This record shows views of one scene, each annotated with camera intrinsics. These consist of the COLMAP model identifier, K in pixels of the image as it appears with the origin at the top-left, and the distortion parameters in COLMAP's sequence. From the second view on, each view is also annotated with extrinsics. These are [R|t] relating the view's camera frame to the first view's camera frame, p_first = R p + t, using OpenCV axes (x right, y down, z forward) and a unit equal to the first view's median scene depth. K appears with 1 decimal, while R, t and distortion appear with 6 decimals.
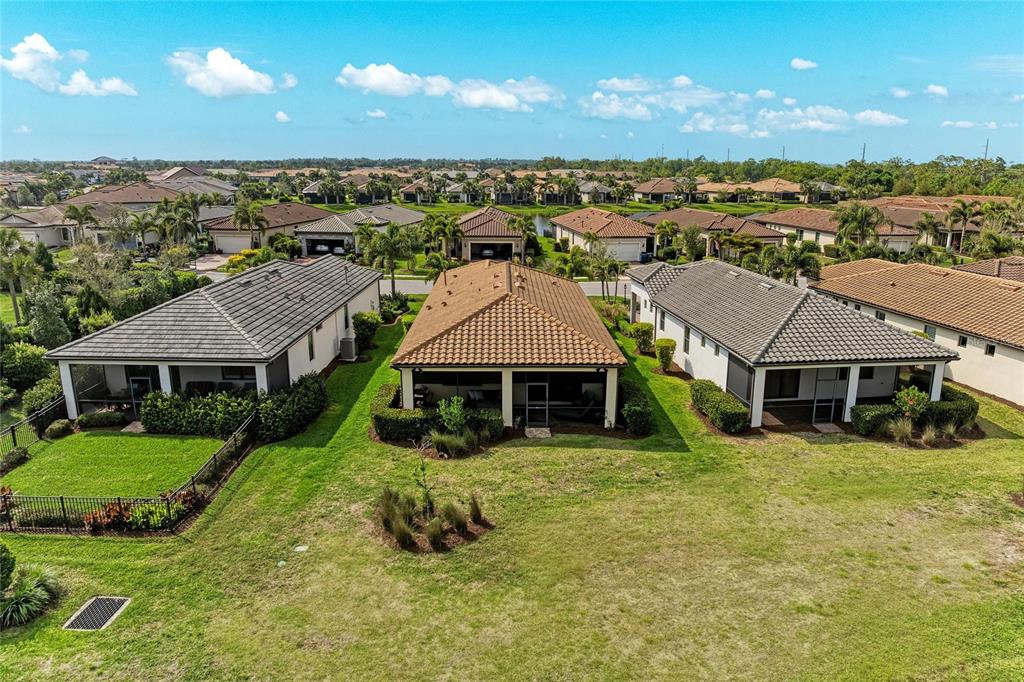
lens RADIAL K [[725.8, 0, 521.6], [0, 725.8, 342.0], [0, 0, 1]] dist [-0.042580, 0.004028]
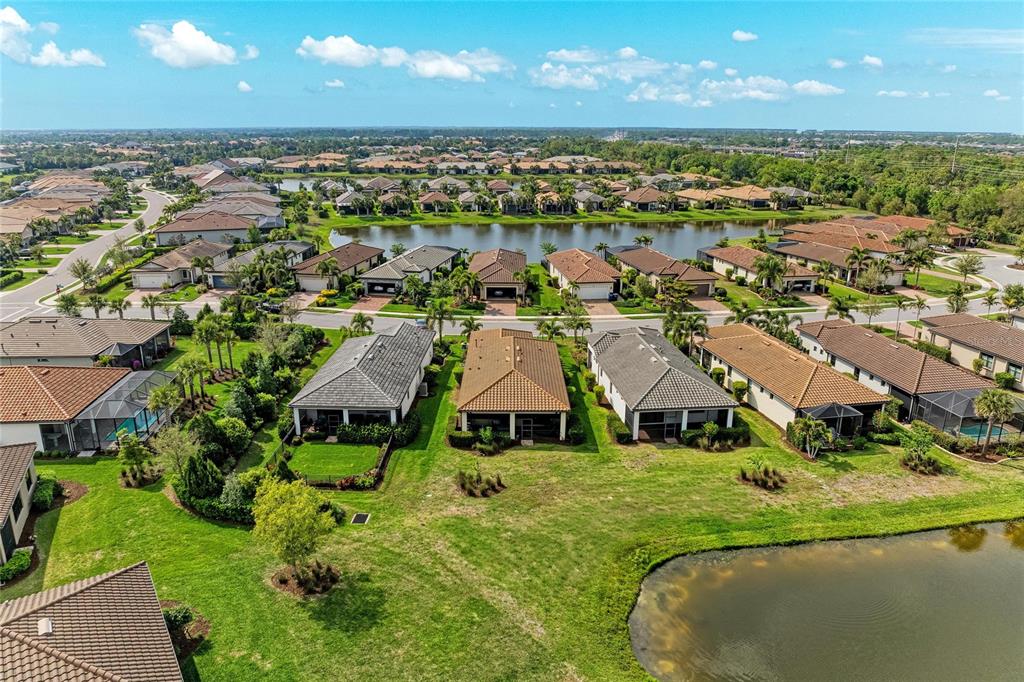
lens RADIAL K [[722.9, 0, 515.2], [0, 722.9, 342.8], [0, 0, 1]] dist [-0.040139, 0.002452]
pose [[0.999863, 0.002844, -0.016325, 0.021676], [-0.002038, 0.998789, 0.049163, -0.264480], [0.016445, -0.049123, 0.998657, -1.059234]]
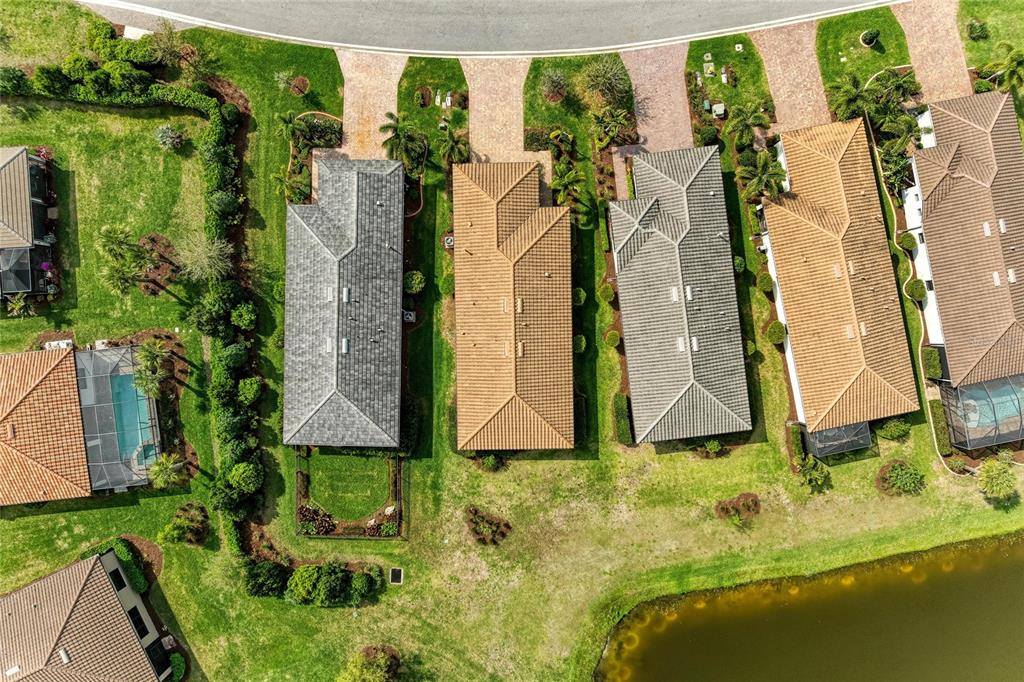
lens RADIAL K [[722.9, 0, 515.2], [0, 722.9, 342.8], [0, 0, 1]] dist [-0.040139, 0.002452]
pose [[0.999847, 0.006812, -0.016098, 0.012842], [0.014169, 0.223514, 0.974598, -2.012571], [0.010237, -0.974677, 0.223384, 0.830077]]
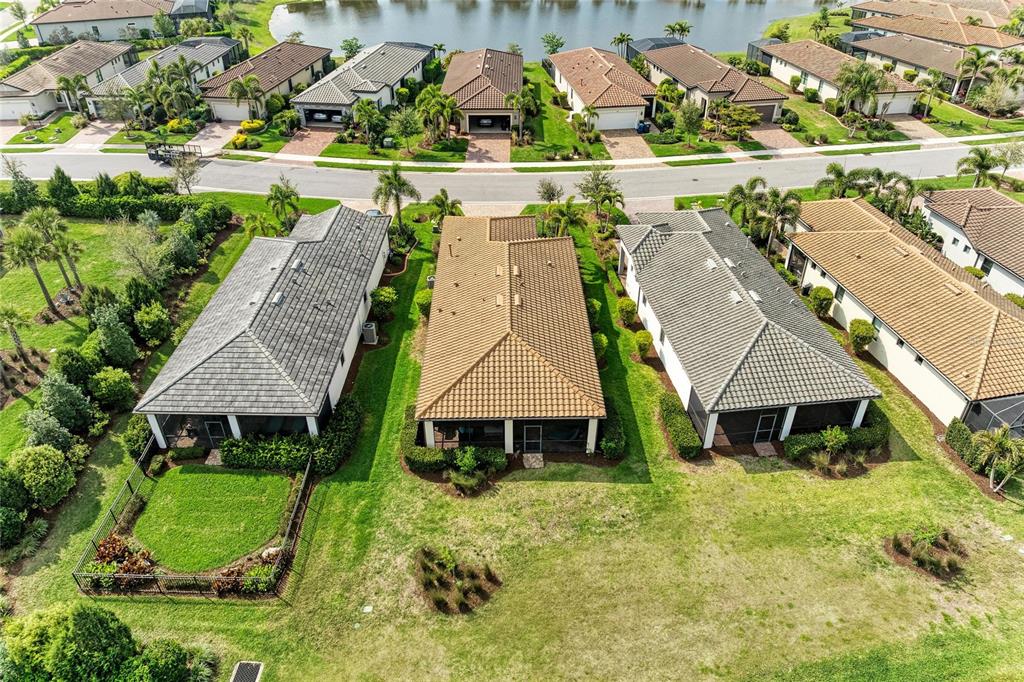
lens RADIAL K [[722.9, 0, 515.2], [0, 722.9, 342.8], [0, 0, 1]] dist [-0.040139, 0.002452]
pose [[0.999953, -0.004763, -0.008448, 0.002430], [0.007449, 0.935023, 0.354509, -0.525024], [0.006211, -0.354555, 0.935014, -0.111669]]
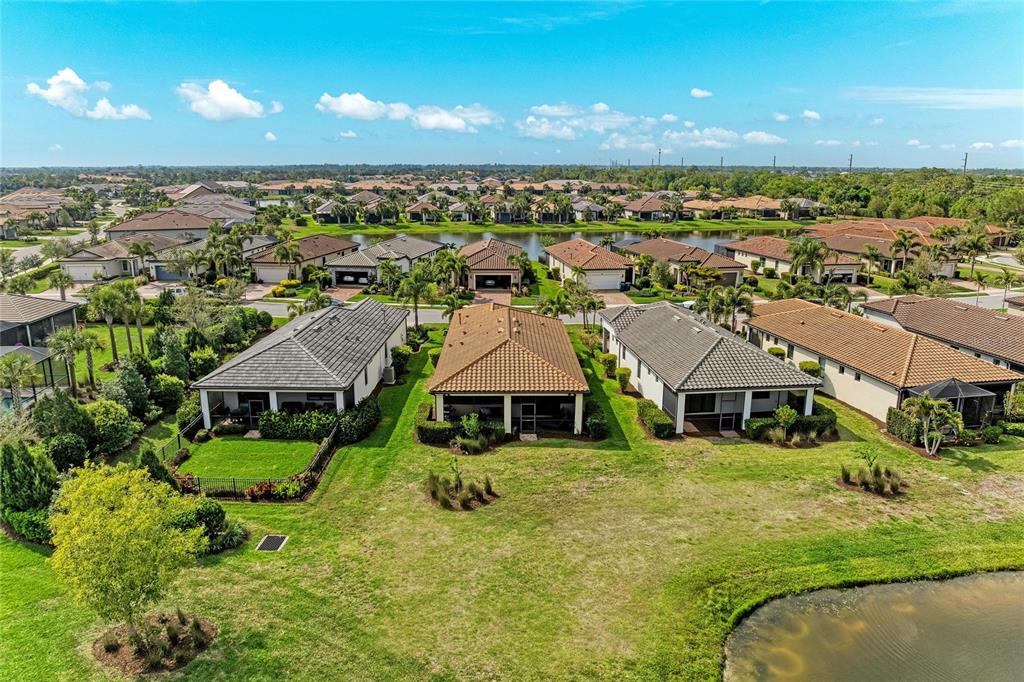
lens RADIAL K [[722.9, 0, 515.2], [0, 722.9, 342.8], [0, 0, 1]] dist [-0.040139, 0.002452]
pose [[0.999969, -0.002320, -0.007573, 0.007404], [0.002306, 0.999996, -0.001828, -0.064593], [0.007577, 0.001810, 0.999970, -0.468843]]
